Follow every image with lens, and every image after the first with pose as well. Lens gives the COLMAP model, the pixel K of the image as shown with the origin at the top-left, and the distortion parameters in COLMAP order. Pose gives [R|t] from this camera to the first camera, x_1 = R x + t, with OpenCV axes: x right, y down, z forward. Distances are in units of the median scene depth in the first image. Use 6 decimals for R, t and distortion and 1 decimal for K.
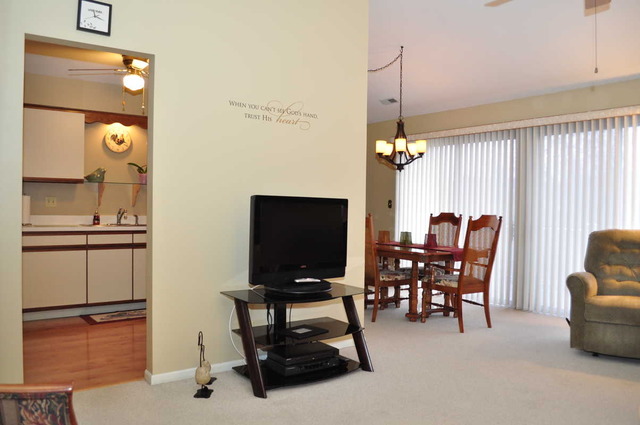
lens RADIAL K [[506.1, 0, 316.4], [0, 506.1, 208.0], [0, 0, 1]] dist [-0.062469, 0.001170]
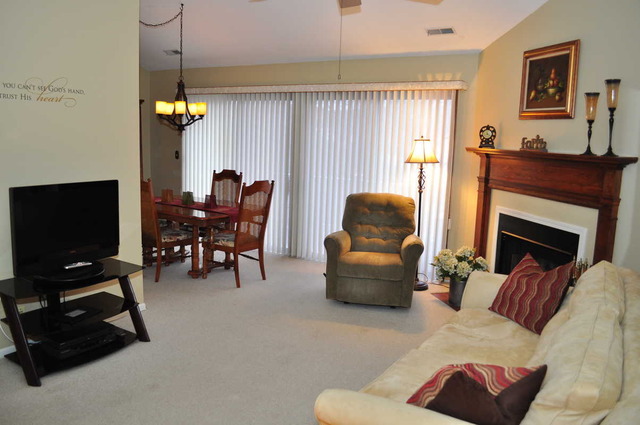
lens RADIAL K [[506.1, 0, 304.8], [0, 506.1, 208.1], [0, 0, 1]] dist [-0.062469, 0.001170]
pose [[0.934950, -0.039788, 0.352541, 0.038819], [-0.013707, 0.988899, 0.147958, -0.082231], [-0.354514, -0.143166, 0.924025, -0.045616]]
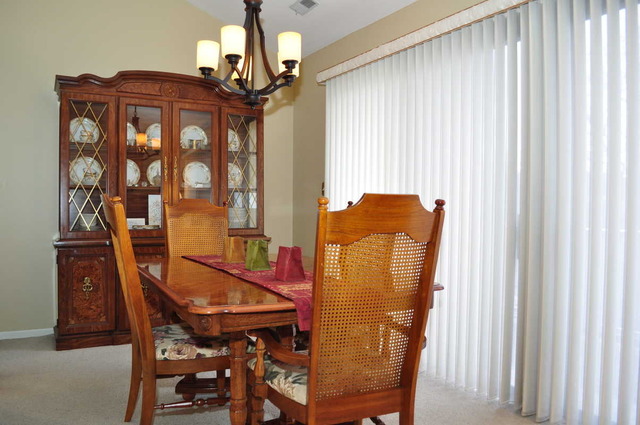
lens RADIAL K [[506.1, 0, 313.6], [0, 506.1, 202.2], [0, 0, 1]] dist [-0.062469, 0.001170]
pose [[0.994042, -0.003016, -0.108956, 0.297818], [0.001994, 0.999953, -0.009482, 0.019765], [0.108979, 0.009208, 0.994001, 0.607654]]
